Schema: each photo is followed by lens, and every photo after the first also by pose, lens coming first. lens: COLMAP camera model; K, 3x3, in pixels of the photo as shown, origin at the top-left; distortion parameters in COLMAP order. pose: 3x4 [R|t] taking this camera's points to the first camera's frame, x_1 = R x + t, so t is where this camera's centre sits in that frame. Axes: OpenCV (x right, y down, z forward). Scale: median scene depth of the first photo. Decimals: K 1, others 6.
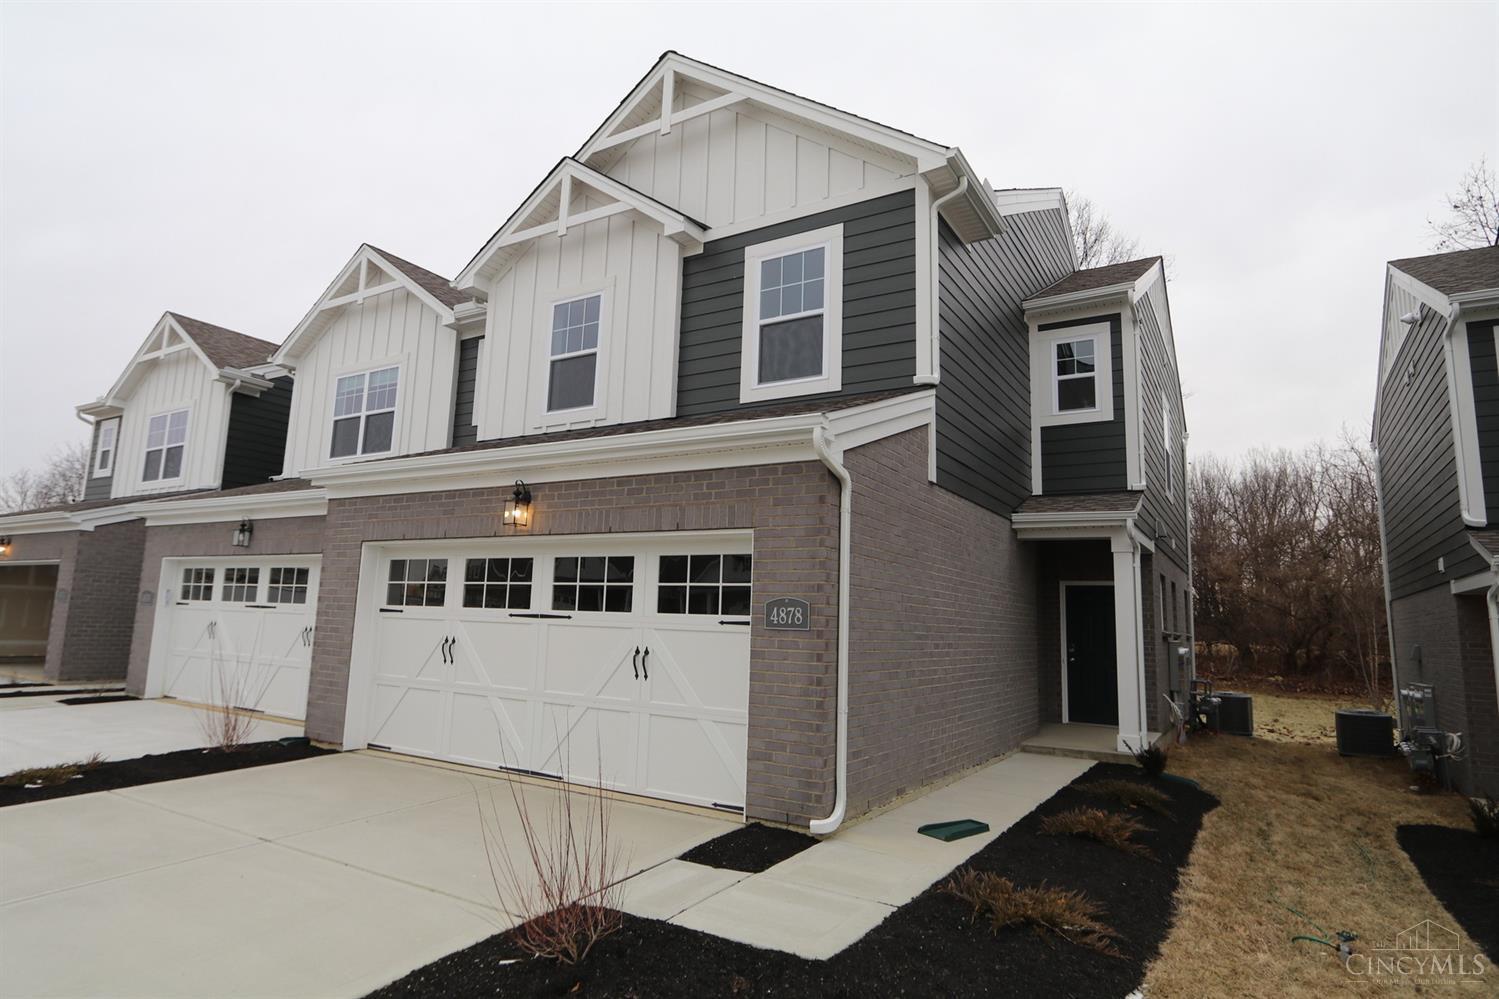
lens RADIAL K [[850.8, 0, 732.4], [0, 850.8, 499.3], [0, 0, 1]] dist [-0.008833, -0.000197]
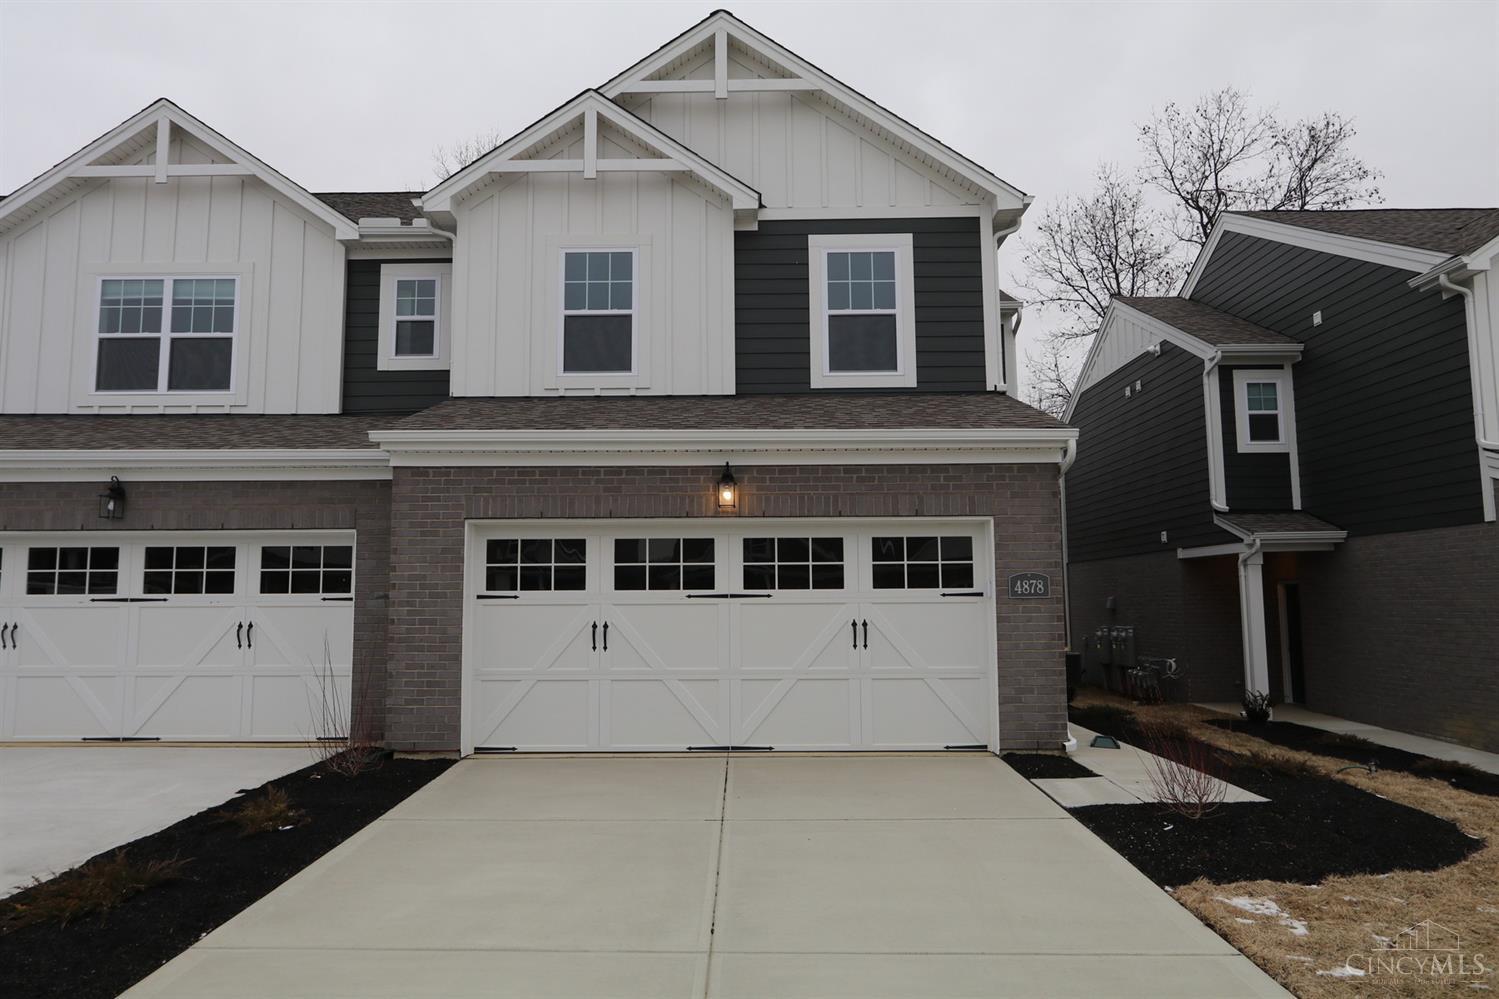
lens RADIAL K [[1014.3, 0, 749.1], [0, 1014.3, 502.7], [0, 0, 1]] dist [-0.007139, -0.002904]
pose [[0.849326, 0.013261, 0.527702, -0.729281], [-0.041813, 0.998233, 0.042213, -0.021944], [-0.526210, -0.057918, 0.848380, -0.026786]]
